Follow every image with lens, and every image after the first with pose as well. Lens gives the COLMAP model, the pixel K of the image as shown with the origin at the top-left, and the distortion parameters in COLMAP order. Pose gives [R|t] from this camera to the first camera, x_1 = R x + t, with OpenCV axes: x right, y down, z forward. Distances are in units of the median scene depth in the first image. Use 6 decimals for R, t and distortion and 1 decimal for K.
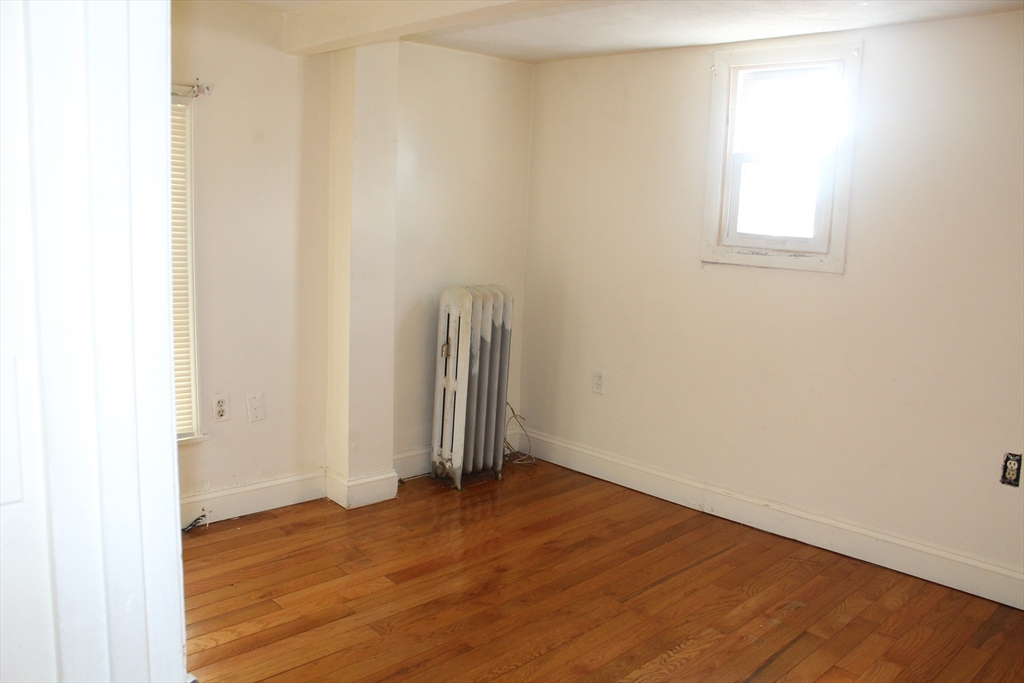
lens RADIAL K [[854.8, 0, 512.0], [0, 854.8, 341.5], [0, 0, 1]] dist [-0.175306, 0.155788]
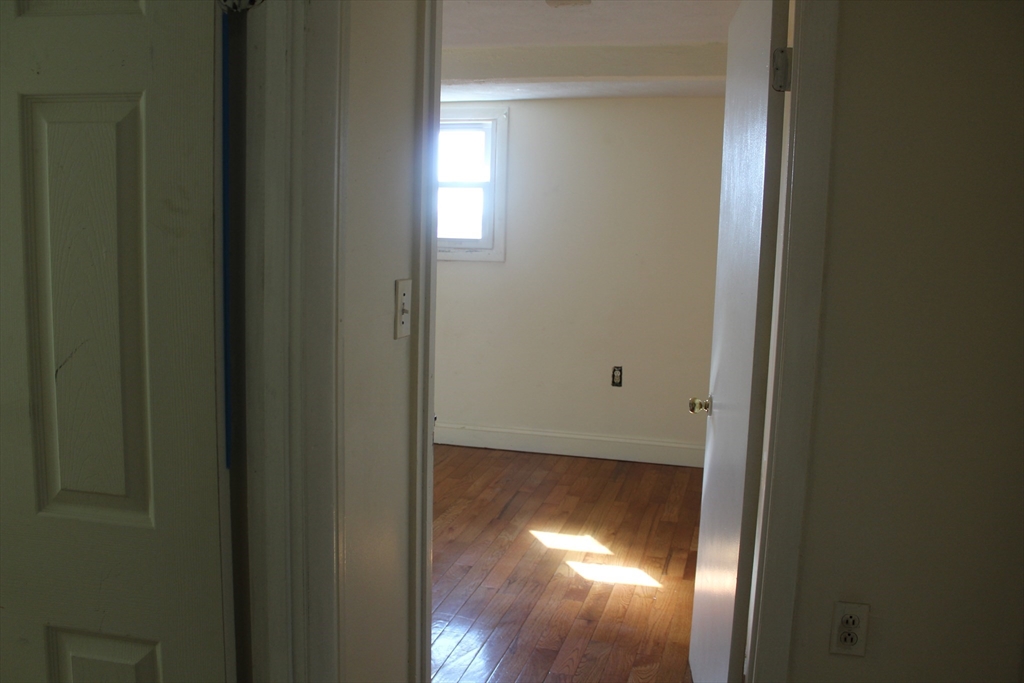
lens RADIAL K [[854.8, 0, 512.0], [0, 854.8, 341.5], [0, 0, 1]] dist [-0.175306, 0.155788]
pose [[0.870533, -0.087591, 0.484252, -0.379972], [0.089786, 0.995785, 0.018709, 0.037526], [-0.483850, 0.027192, 0.874729, -0.377611]]
